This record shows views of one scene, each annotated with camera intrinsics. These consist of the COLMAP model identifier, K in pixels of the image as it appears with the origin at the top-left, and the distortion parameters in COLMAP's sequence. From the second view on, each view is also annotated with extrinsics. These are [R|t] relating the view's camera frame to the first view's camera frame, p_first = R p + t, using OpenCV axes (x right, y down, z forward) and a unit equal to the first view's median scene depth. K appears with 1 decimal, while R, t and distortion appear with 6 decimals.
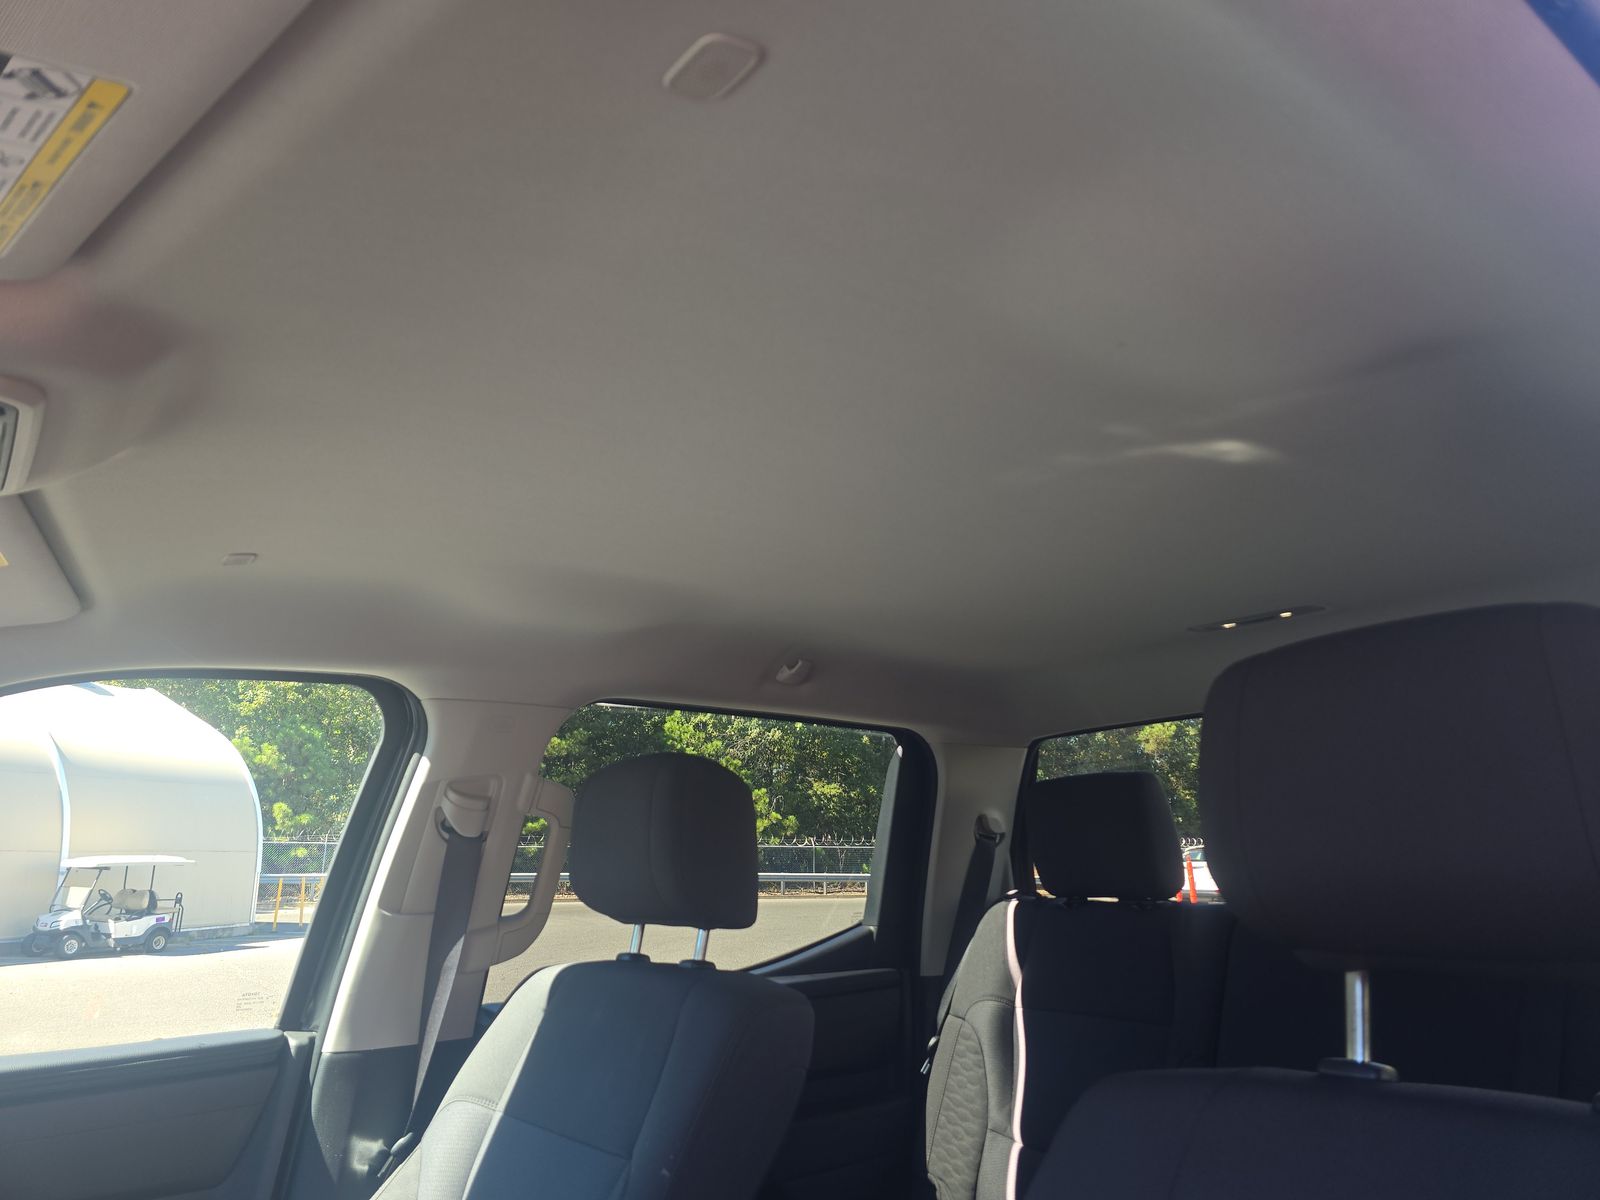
lens RADIAL K [[1091.6, 0, 800.0], [0, 1091.6, 600.0], [0, 0, 1]] dist [0.075543, -0.083954]
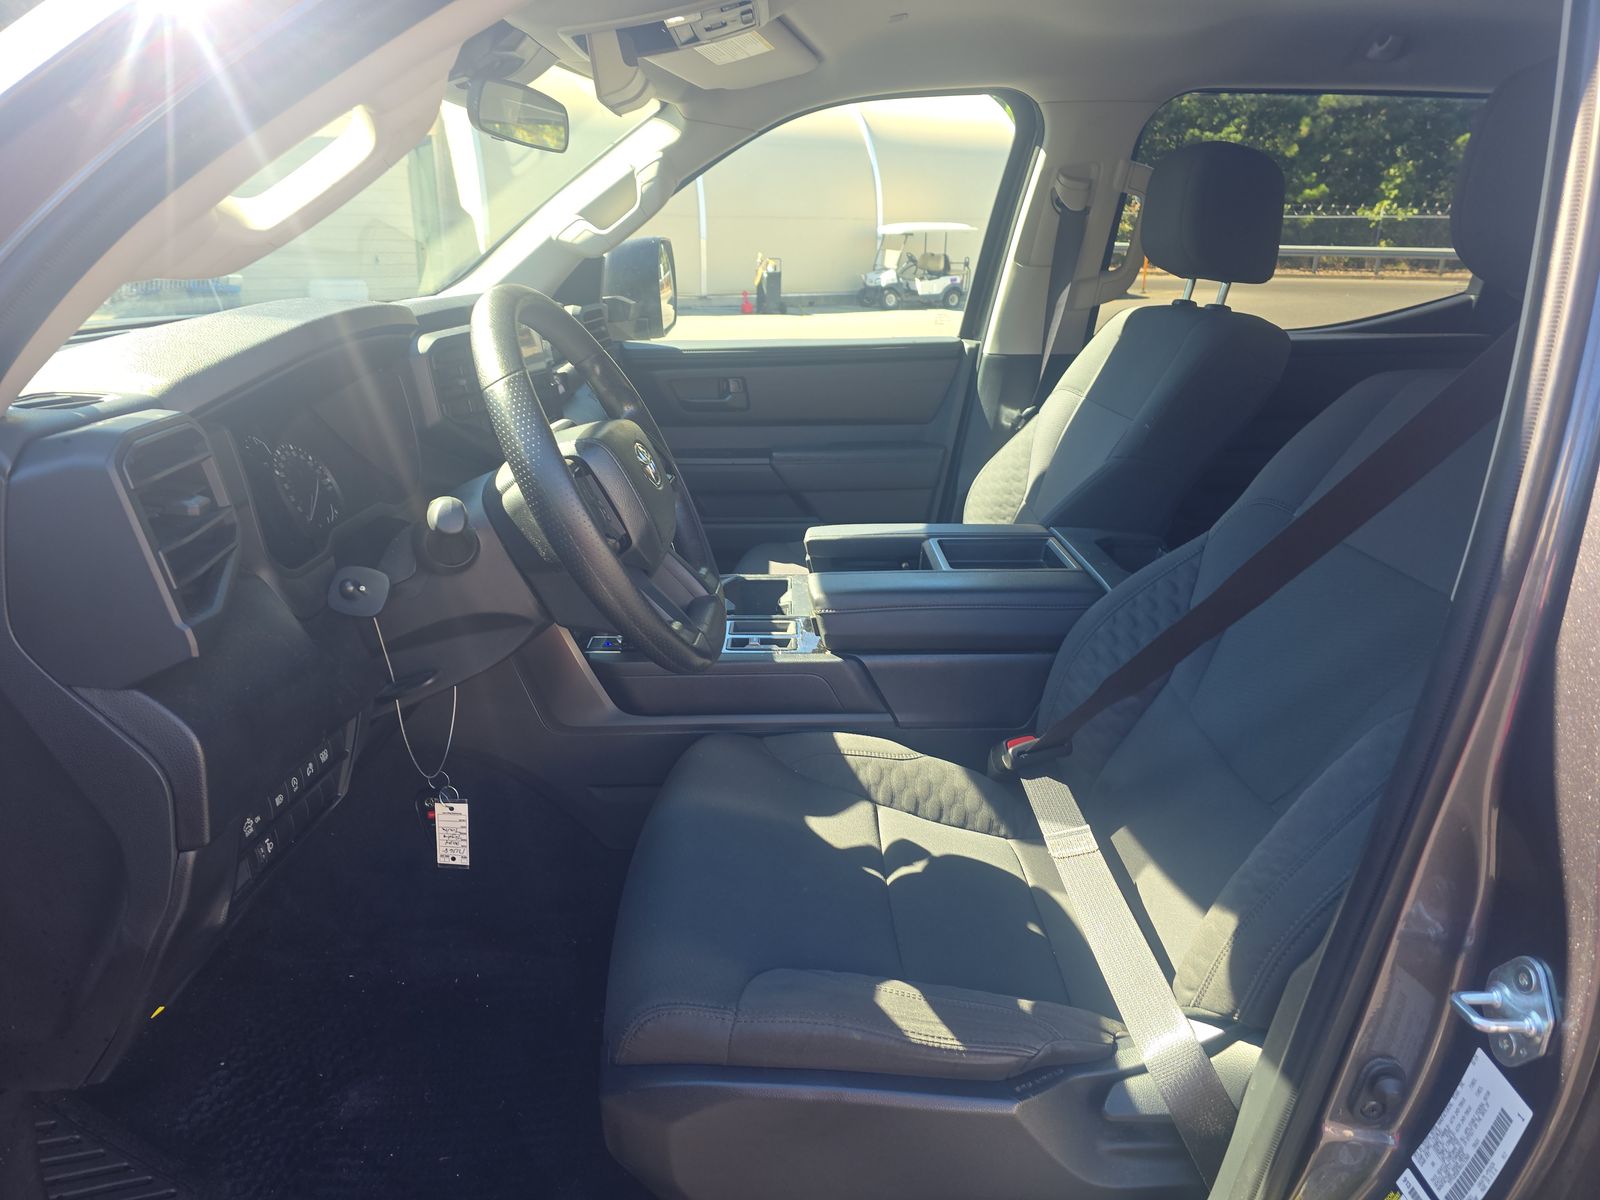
lens RADIAL K [[1091.6, 0, 800.0], [0, 1091.6, 600.0], [0, 0, 1]] dist [0.075543, -0.083954]
pose [[0.798308, 0.201737, -0.567456, 0.296868], [0.126990, 0.864657, 0.486048, -0.075002], [0.588708, -0.460077, 0.664644, -0.328705]]
